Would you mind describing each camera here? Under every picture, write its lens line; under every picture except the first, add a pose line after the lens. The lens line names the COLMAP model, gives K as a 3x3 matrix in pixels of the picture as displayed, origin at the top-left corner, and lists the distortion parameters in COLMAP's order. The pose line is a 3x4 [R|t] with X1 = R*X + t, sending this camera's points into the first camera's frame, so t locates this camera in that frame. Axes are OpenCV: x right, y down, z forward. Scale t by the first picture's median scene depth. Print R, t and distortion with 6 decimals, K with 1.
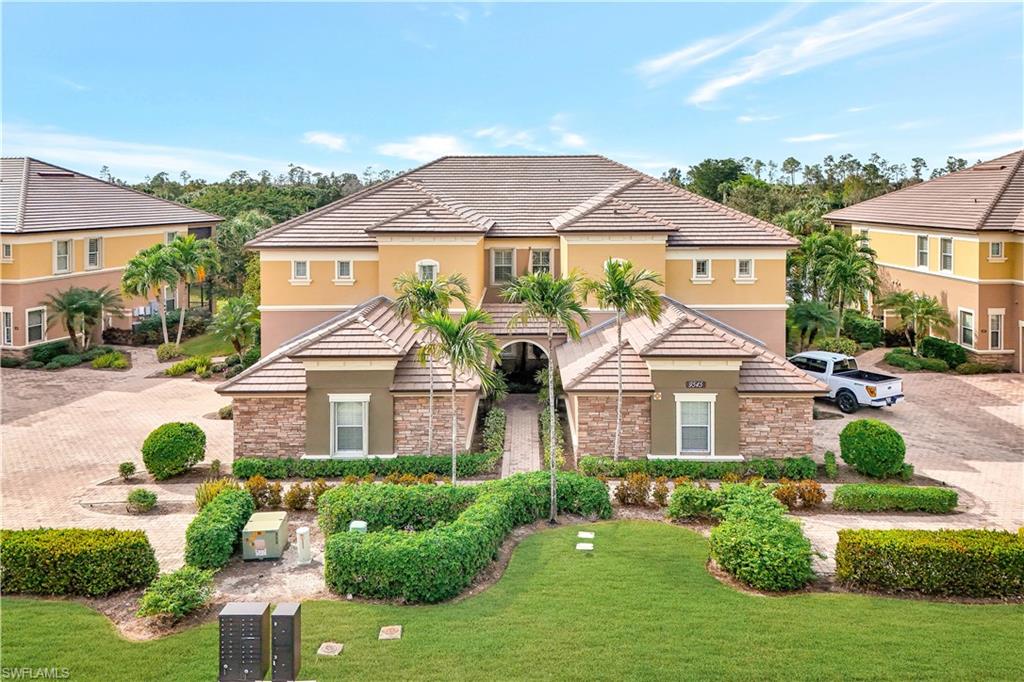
lens RADIAL K [[715.8, 0, 514.9], [0, 715.8, 241.2], [0, 0, 1]] dist [0.032693, -0.002872]
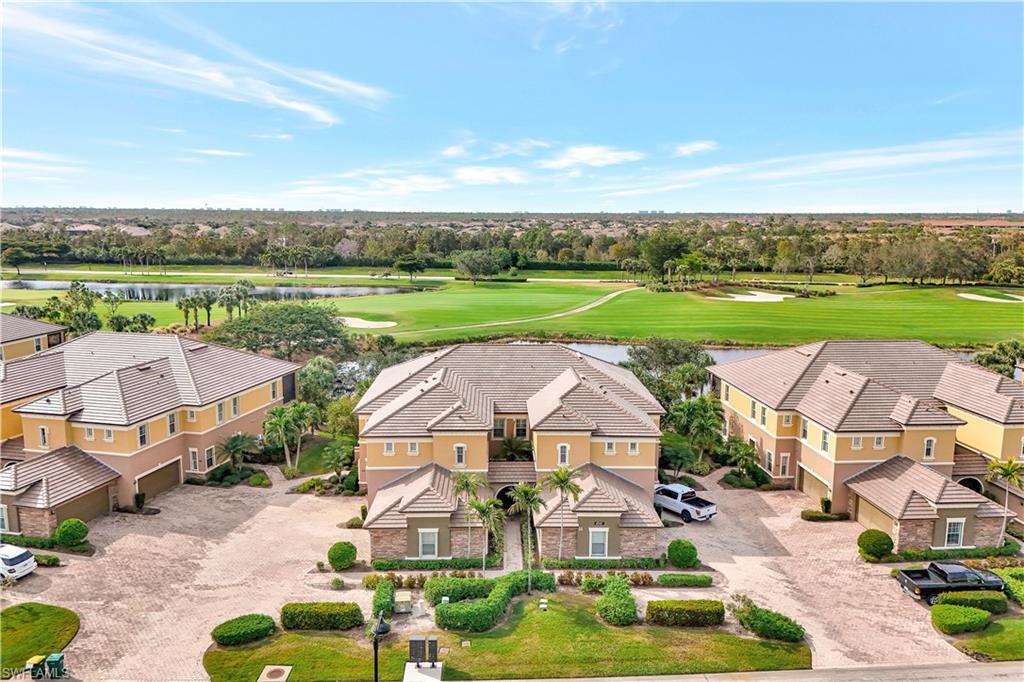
lens RADIAL K [[722.5, 0, 505.7], [0, 722.5, 337.5], [0, 0, 1]] dist [0.047023, 0.000176]
pose [[0.999440, 0.003393, 0.033282, -0.083742], [-0.007904, 0.990628, 0.136356, -0.604148], [-0.032508, -0.136543, 0.990101, -0.960262]]
